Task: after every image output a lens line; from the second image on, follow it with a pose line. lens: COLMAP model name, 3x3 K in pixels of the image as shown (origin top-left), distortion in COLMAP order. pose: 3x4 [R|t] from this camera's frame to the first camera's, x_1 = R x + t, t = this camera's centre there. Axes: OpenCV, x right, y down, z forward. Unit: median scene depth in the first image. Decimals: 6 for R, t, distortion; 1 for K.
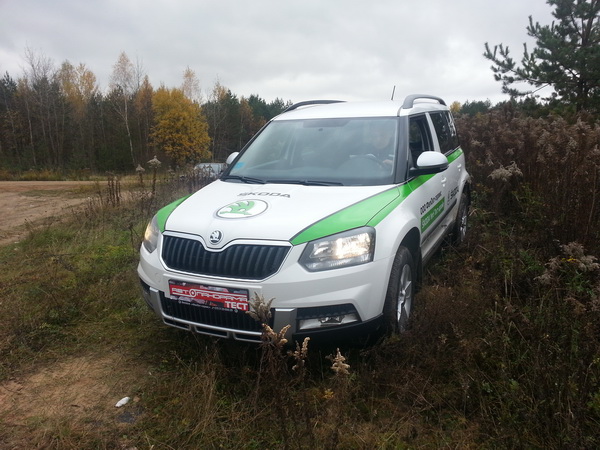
lens RADIAL K [[480.9, 0, 306.3], [0, 480.9, 219.8], [0, 0, 1]] dist [0.075951, -0.023110]
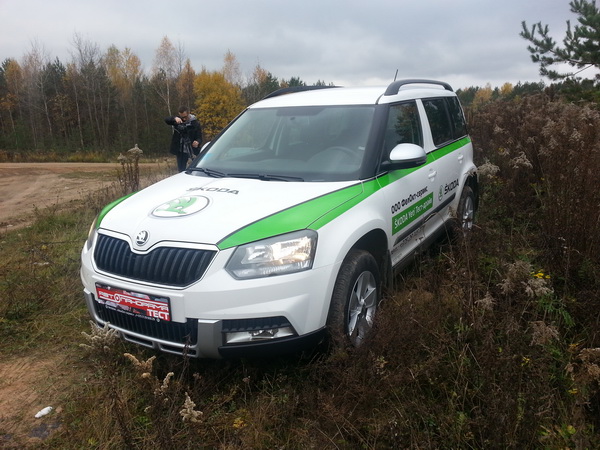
lens RADIAL K [[480.9, 0, 312.9], [0, 480.9, 213.1], [0, 0, 1]] dist [0.075951, -0.023110]
pose [[0.996830, 0.018353, -0.077410, 0.187863], [-0.016754, 0.999634, 0.021246, -0.033291], [0.077772, -0.019882, 0.996773, 0.098986]]
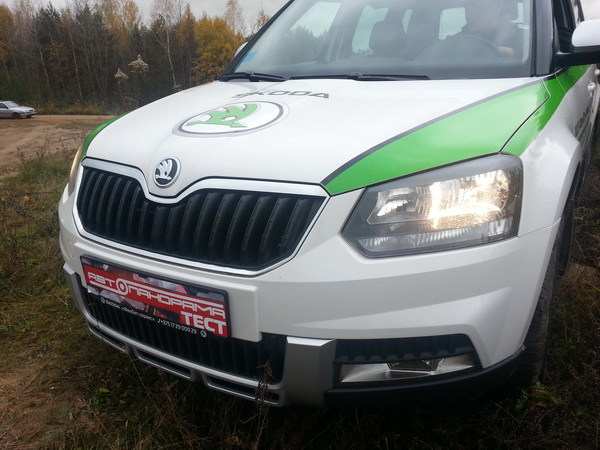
lens RADIAL K [[480.9, 0, 305.0], [0, 480.9, 210.3], [0, 0, 1]] dist [0.075951, -0.023110]
pose [[0.995168, 0.026808, -0.094457, -0.007650], [-0.016949, 0.994468, 0.103667, 0.019563], [0.096714, -0.101565, 0.990117, 0.497409]]
